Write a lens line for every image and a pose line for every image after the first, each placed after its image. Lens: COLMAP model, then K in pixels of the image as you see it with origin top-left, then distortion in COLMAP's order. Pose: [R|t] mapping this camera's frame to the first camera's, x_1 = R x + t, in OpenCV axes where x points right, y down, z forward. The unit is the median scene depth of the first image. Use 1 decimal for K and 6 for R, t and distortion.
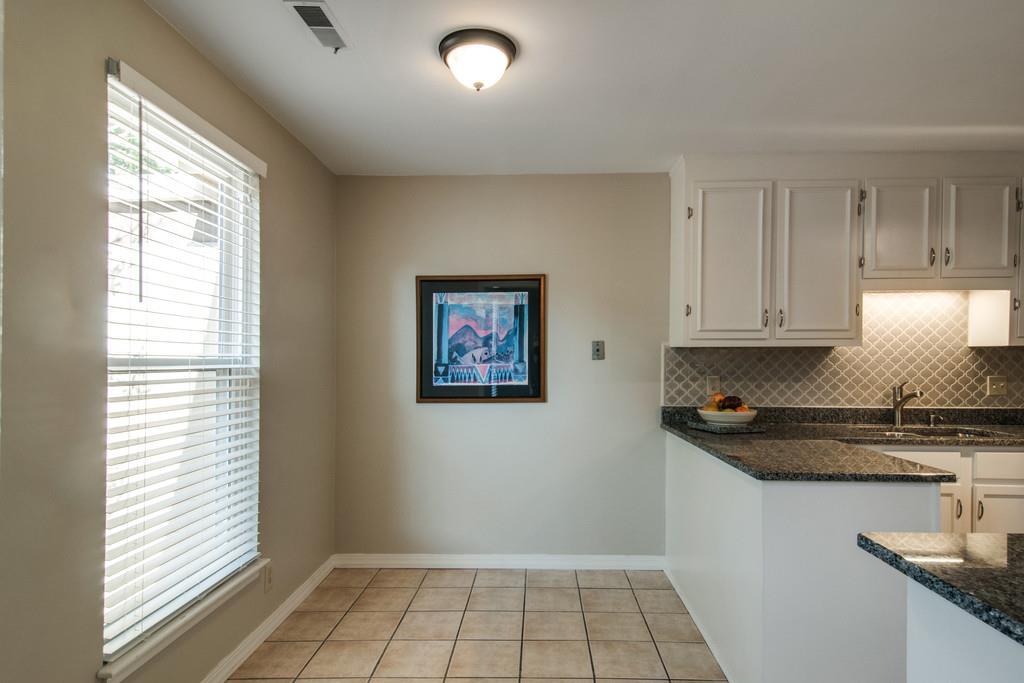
lens RADIAL K [[570.4, 0, 512.9], [0, 570.4, 364.1], [0, 0, 1]] dist [-0.001668, -0.000218]
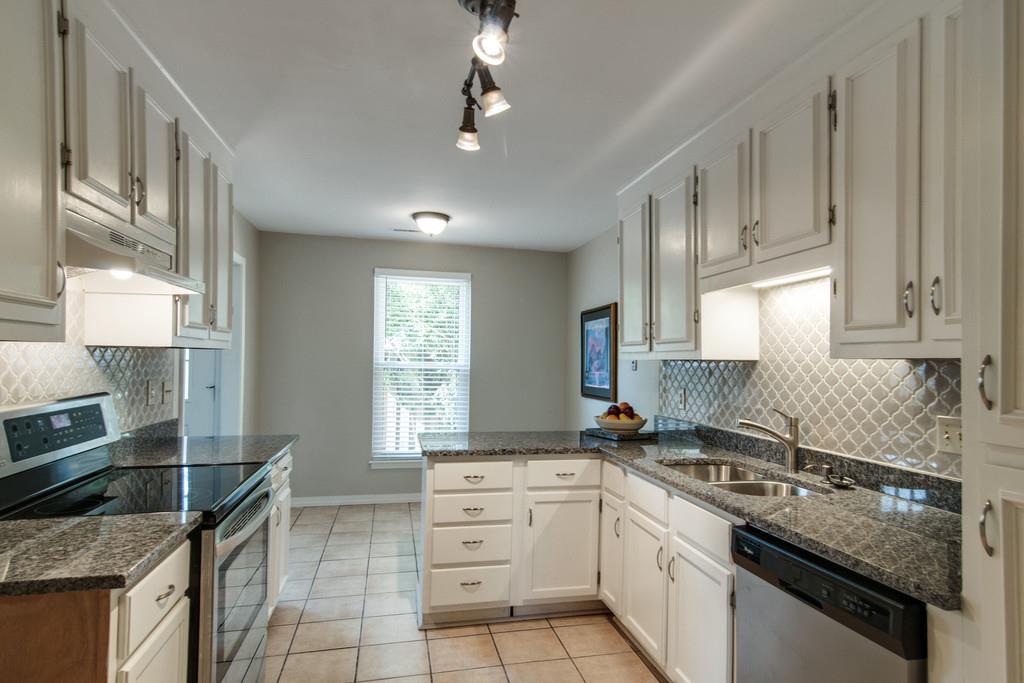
lens RADIAL K [[587.0, 0, 555.9], [0, 587.0, 353.7], [0, 0, 1]] dist [-0.001887, -0.001074]
pose [[0.284086, -0.007749, -0.958767, 1.265896], [-0.031379, 0.999357, -0.017375, -0.015915], [0.958285, 0.035021, 0.283660, 0.502556]]
